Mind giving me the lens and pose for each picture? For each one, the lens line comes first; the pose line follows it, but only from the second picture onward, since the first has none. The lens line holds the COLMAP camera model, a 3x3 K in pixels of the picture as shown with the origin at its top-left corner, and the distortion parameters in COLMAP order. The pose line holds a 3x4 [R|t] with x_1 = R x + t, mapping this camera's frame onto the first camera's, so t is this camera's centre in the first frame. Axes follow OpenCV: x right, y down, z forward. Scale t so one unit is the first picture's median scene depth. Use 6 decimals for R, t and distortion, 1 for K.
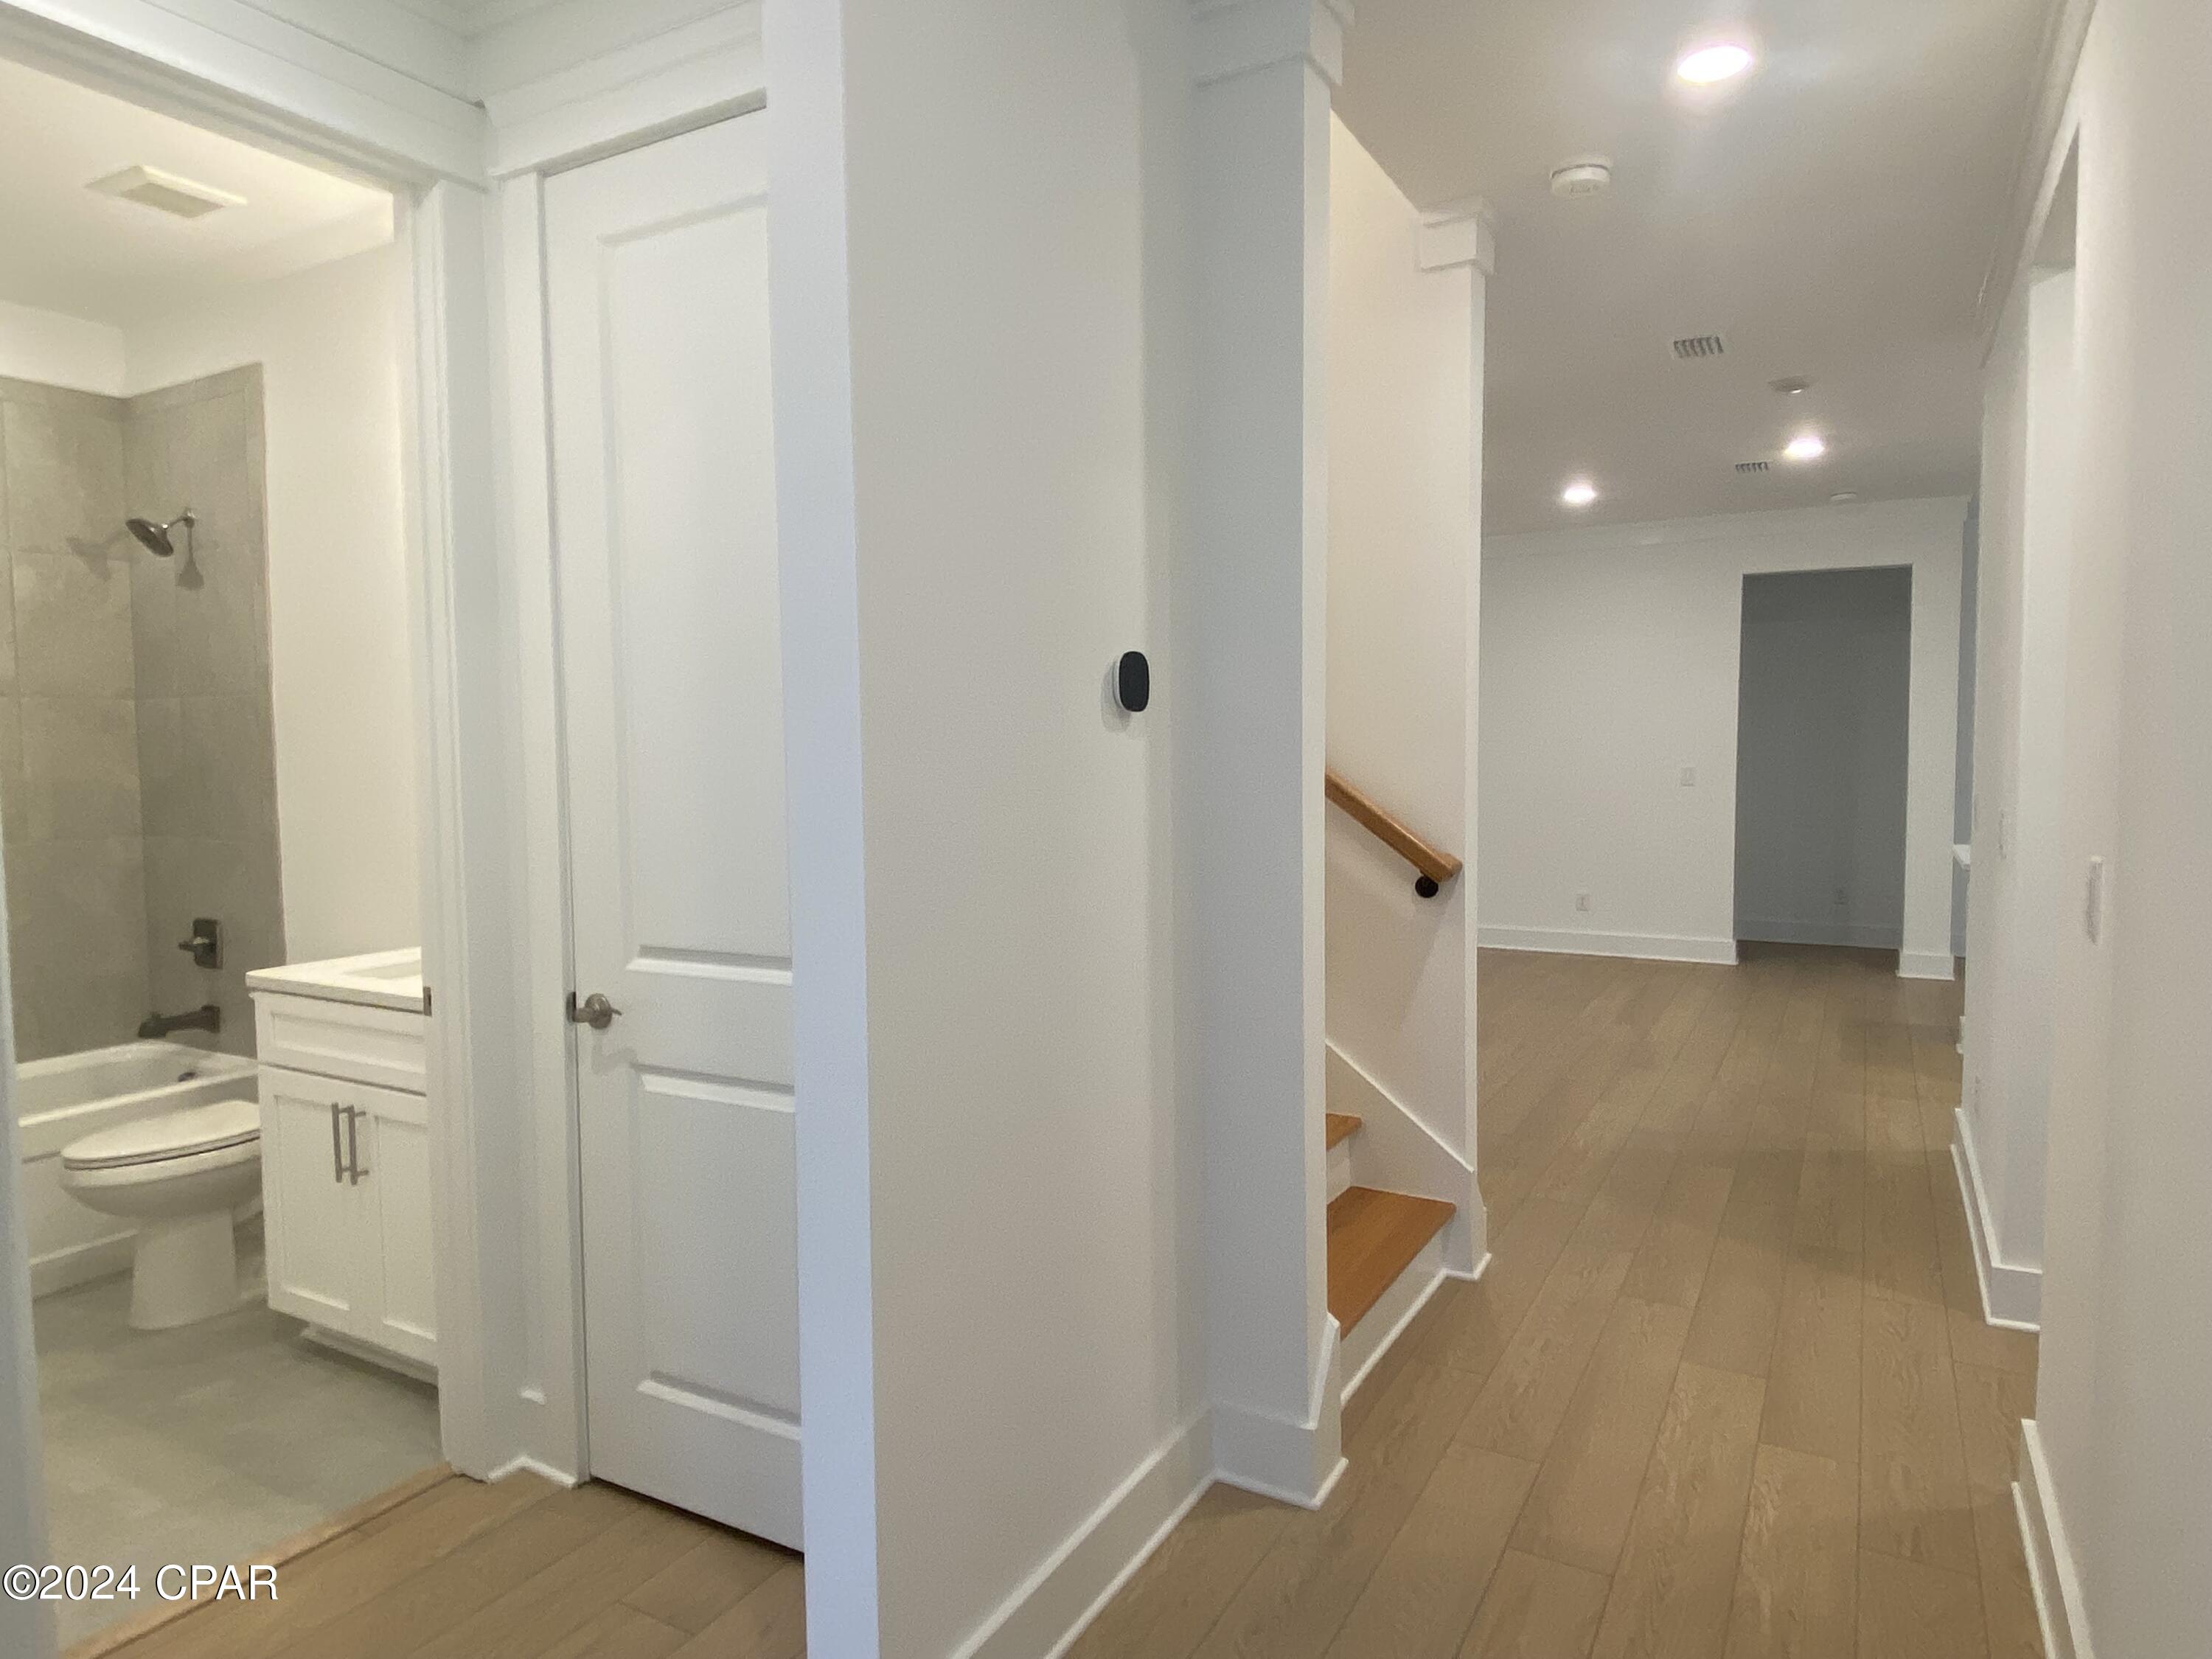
lens RADIAL K [[1339.1, 0, 1106.0], [0, 1339.1, 829.5], [0, 0, 1]] dist [-0.002958, -0.001855]
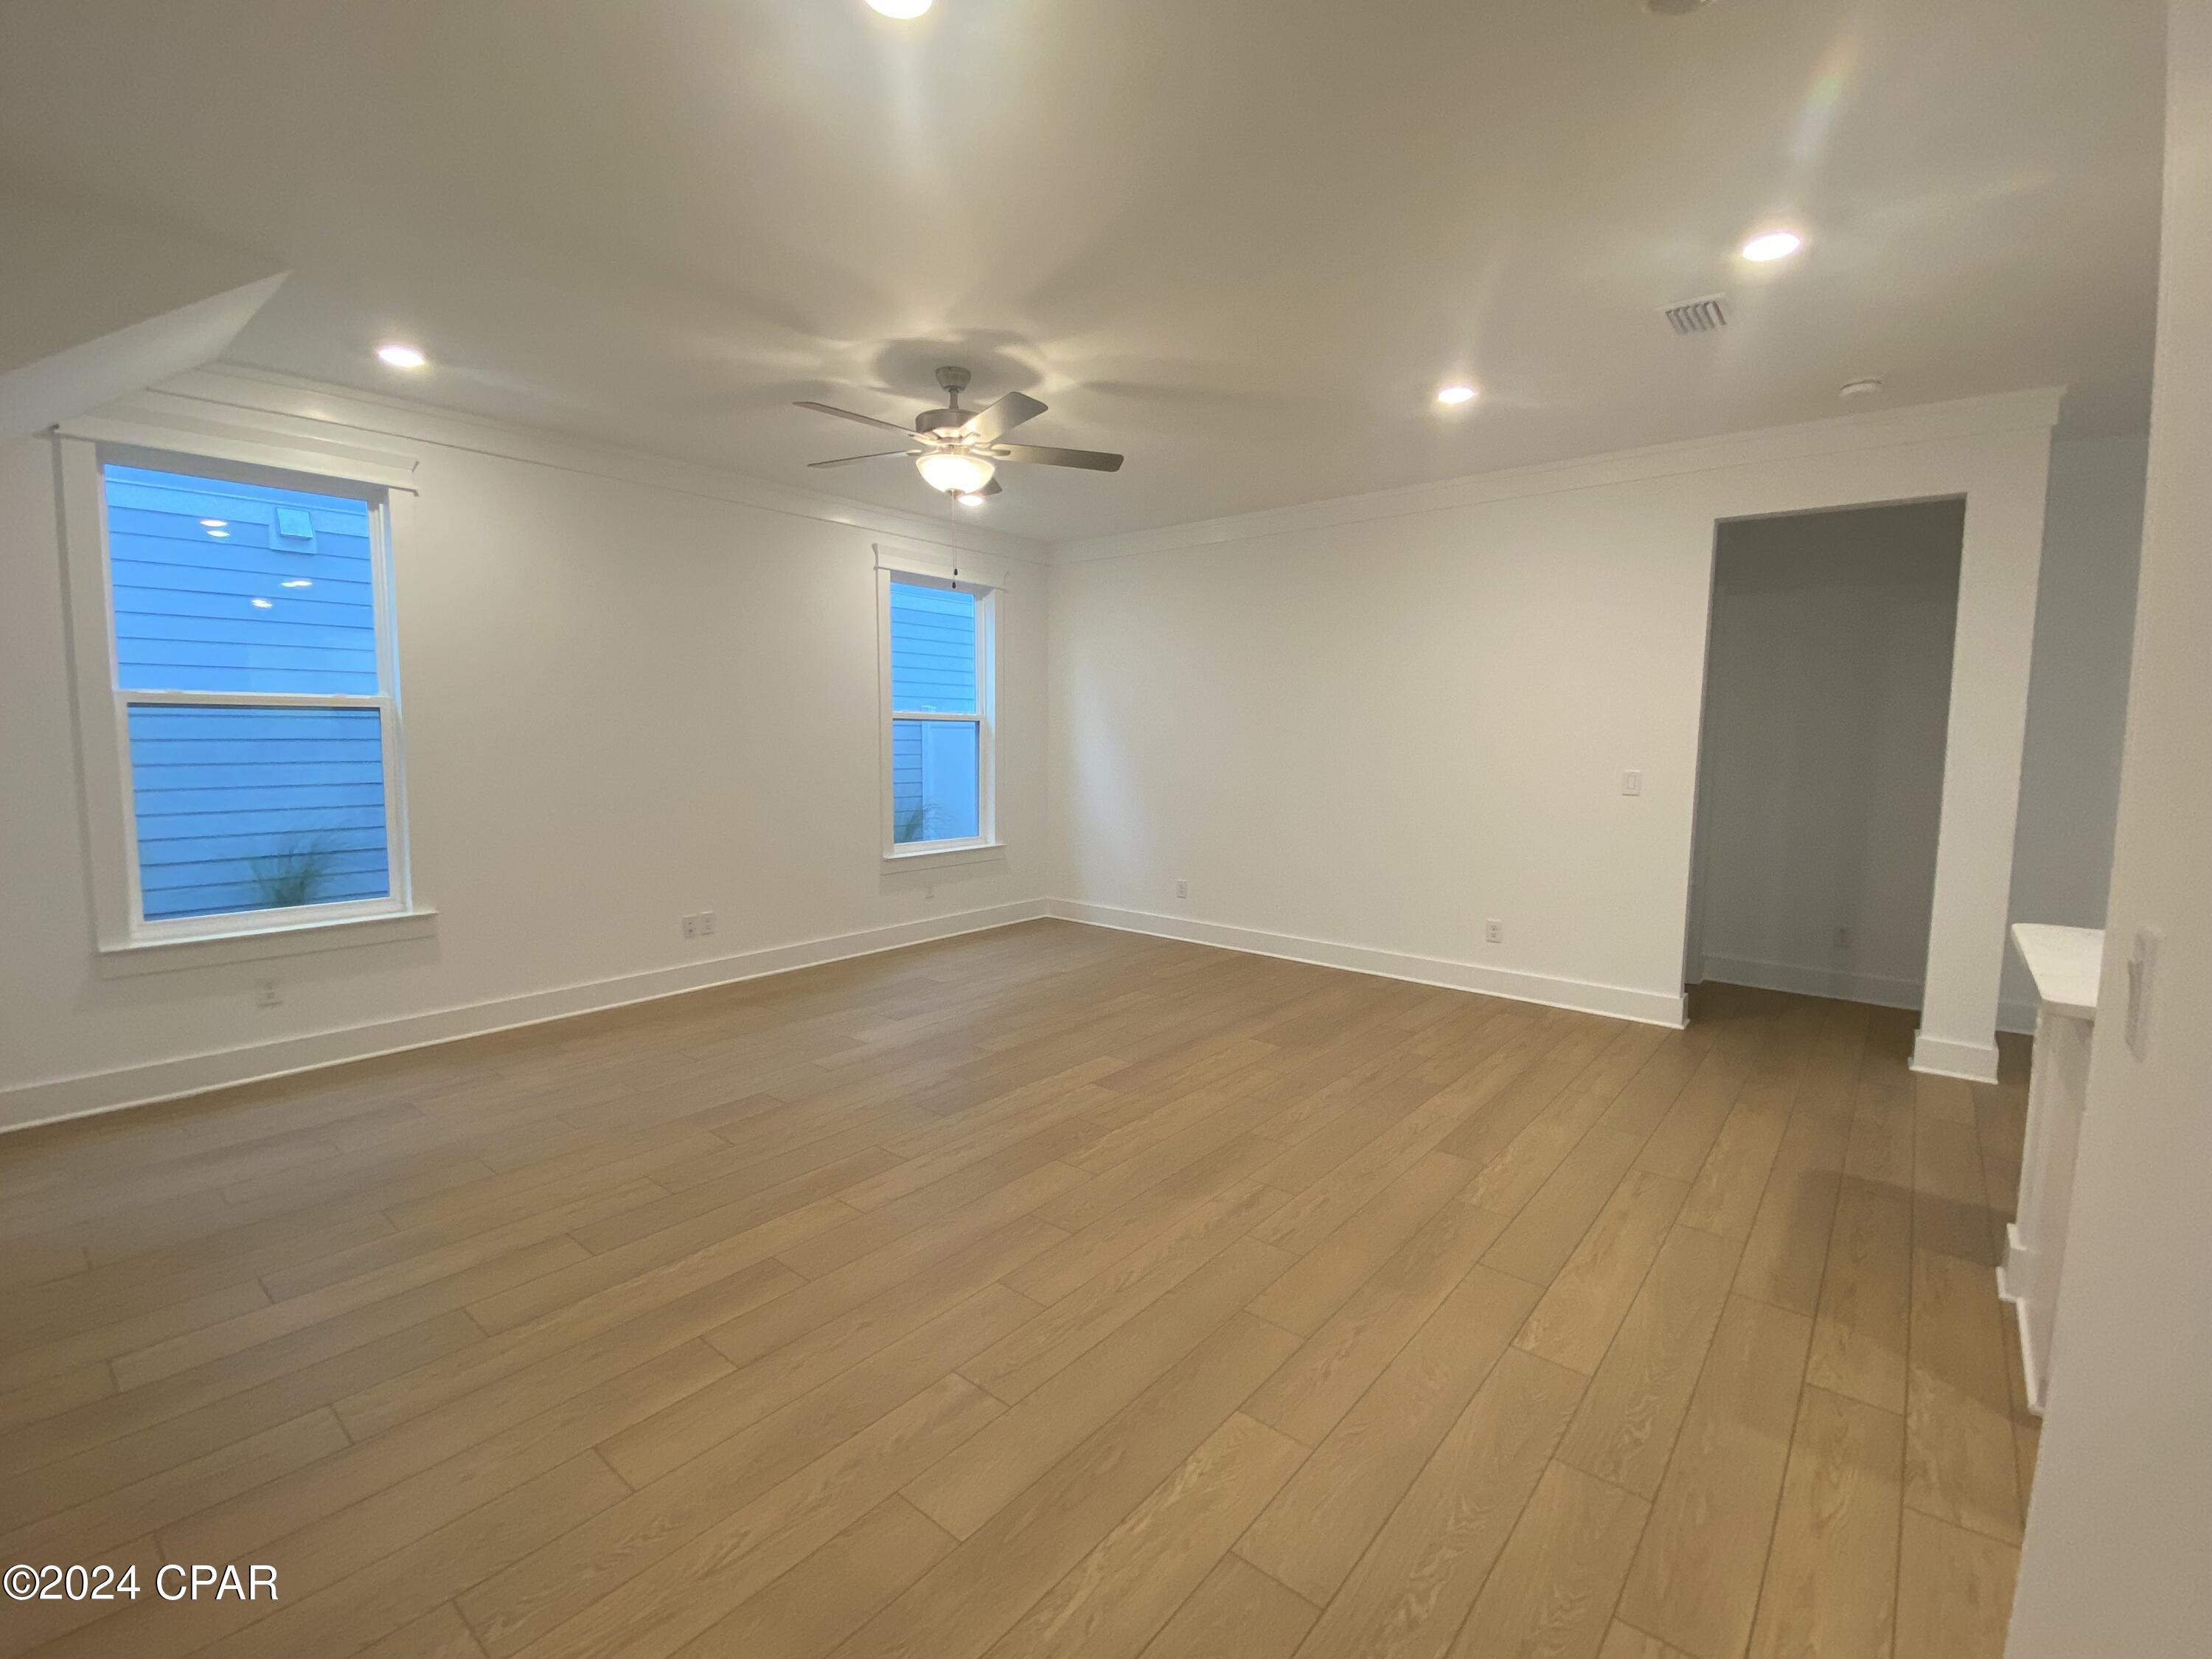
lens RADIAL K [[974.2, 0, 1103.8], [0, 974.2, 825.1], [0, 0, 1]] dist [0.001483, -0.014680]
pose [[0.983482, 0.033075, -0.177961, 0.239416], [-0.027109, 0.998989, 0.035850, -0.029163], [0.178966, -0.030434, 0.983384, 0.390615]]
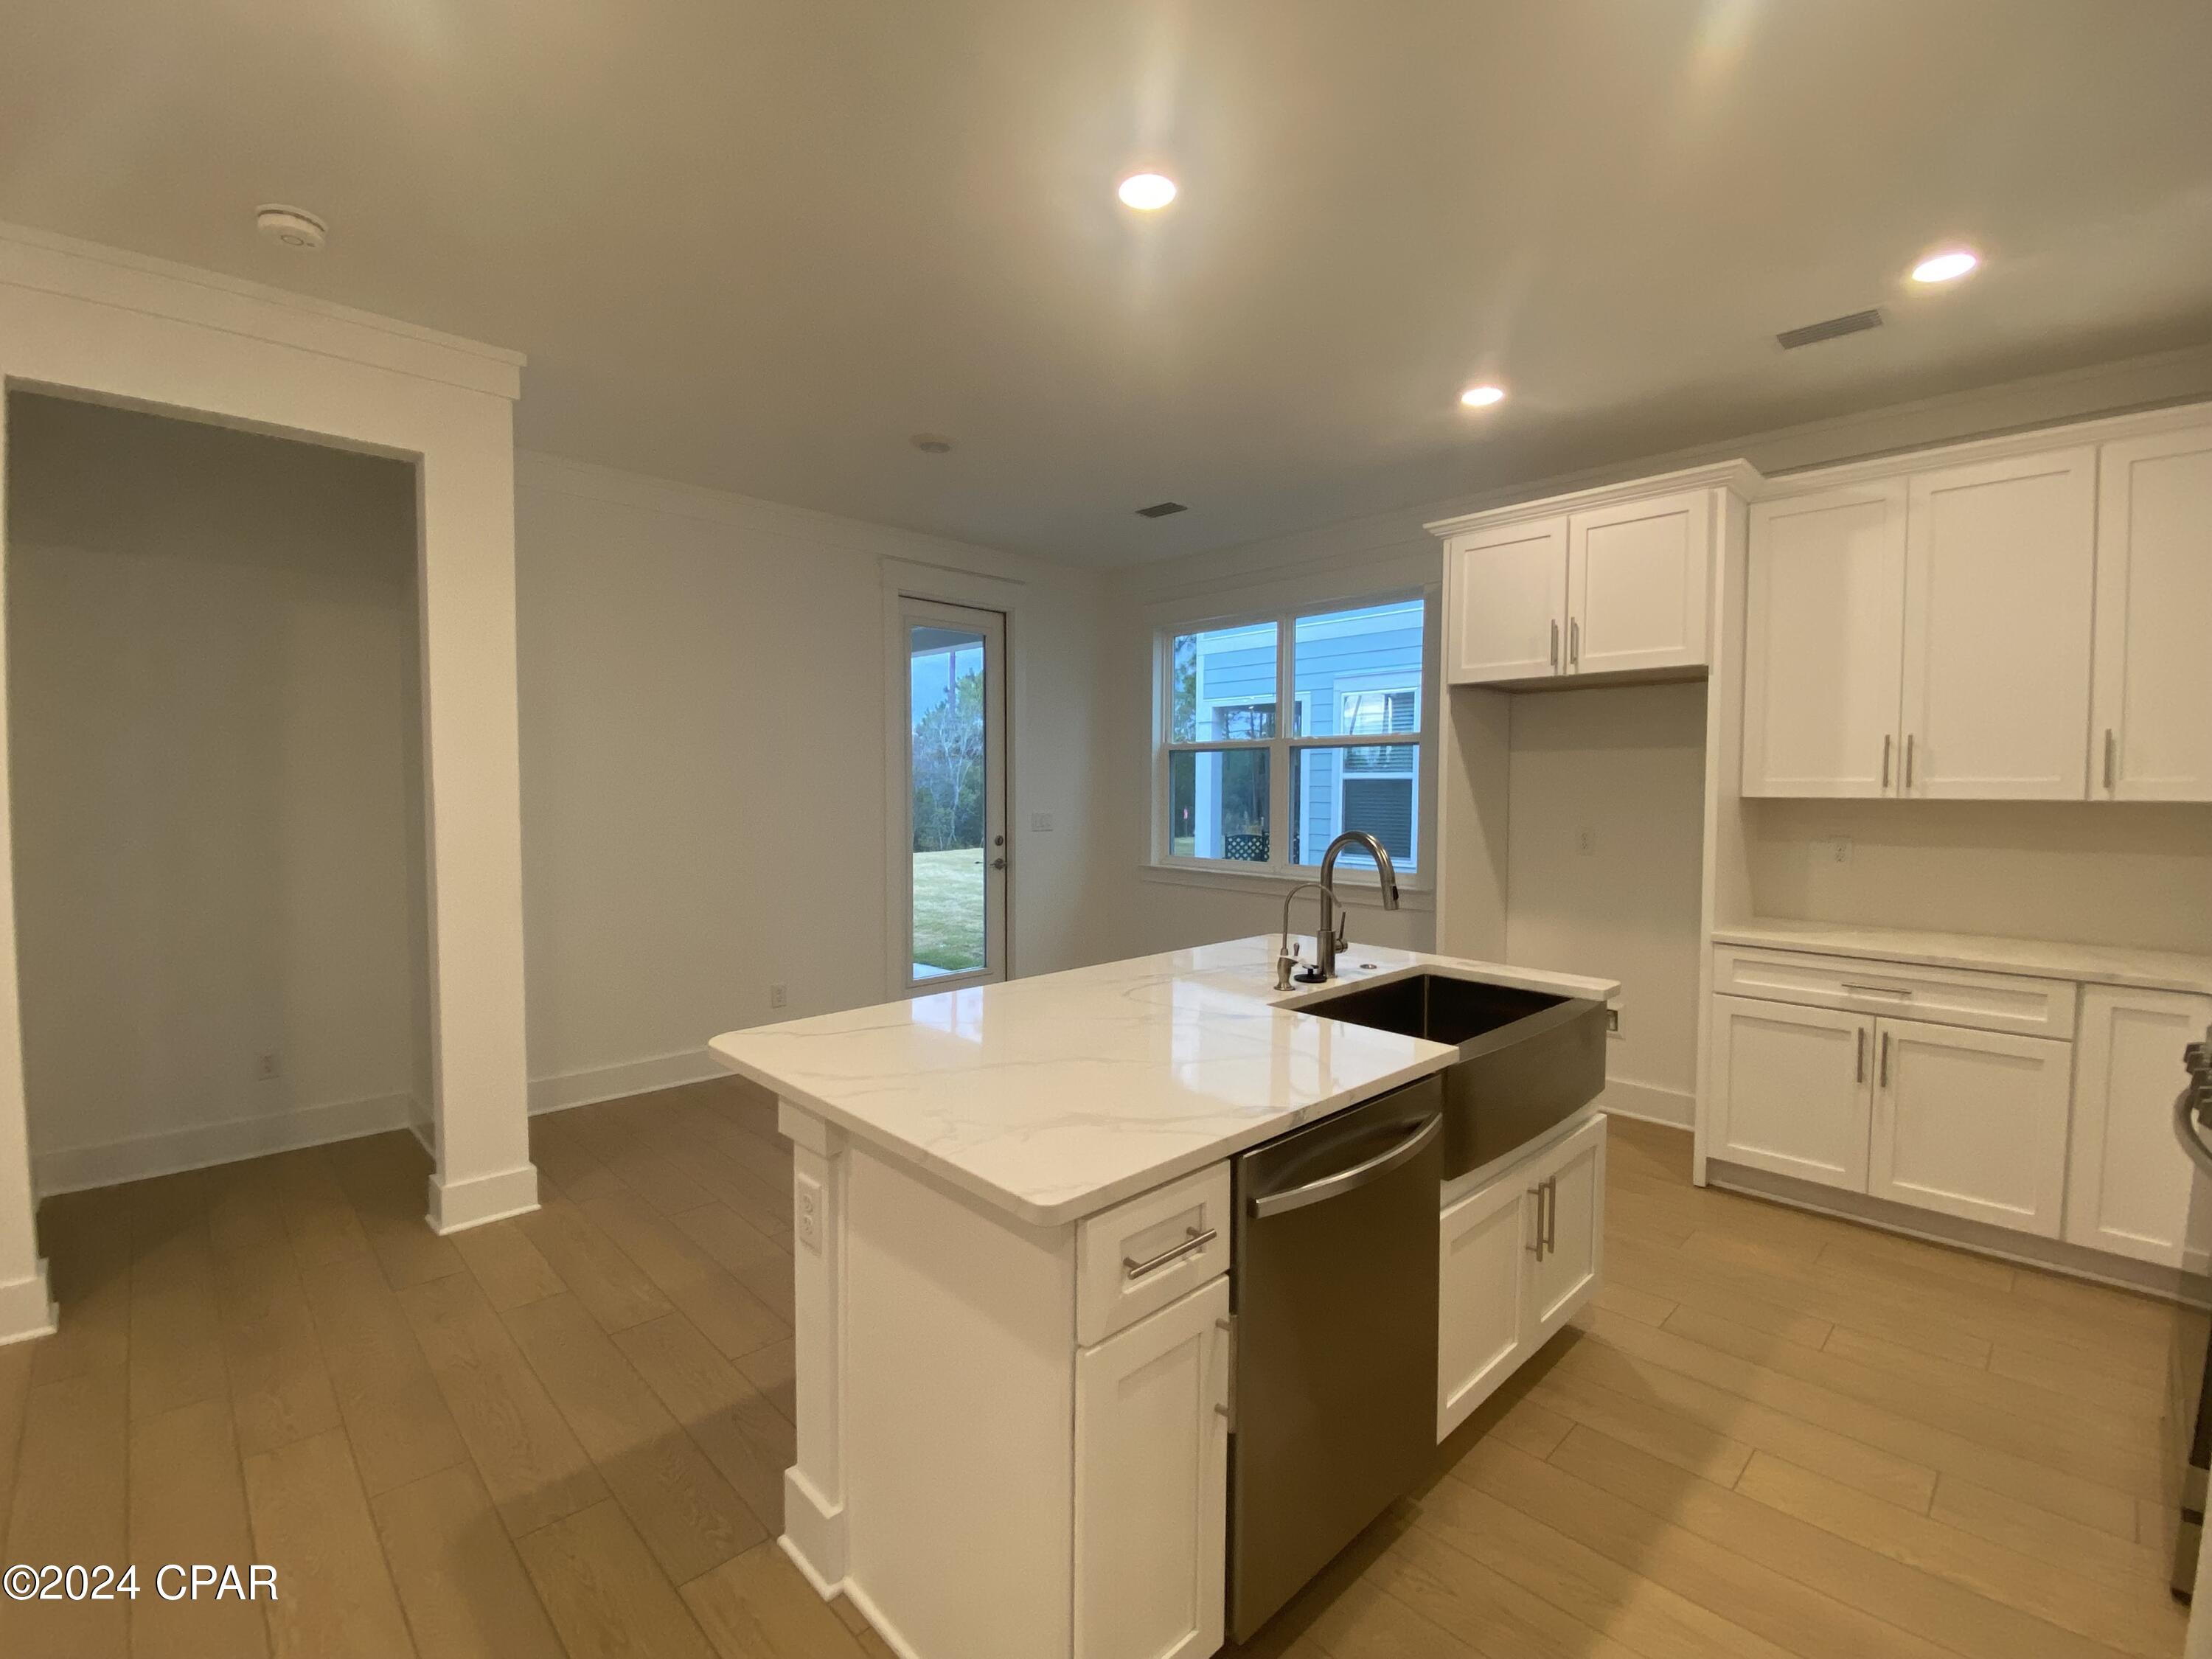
lens RADIAL K [[974.2, 0, 1103.8], [0, 974.2, 825.1], [0, 0, 1]] dist [0.001483, -0.014680]
pose [[0.284541, -0.033782, 0.958068, 0.291805], [0.059763, 0.998060, 0.017443, -0.040990], [-0.956799, 0.052293, 0.286008, 0.603509]]
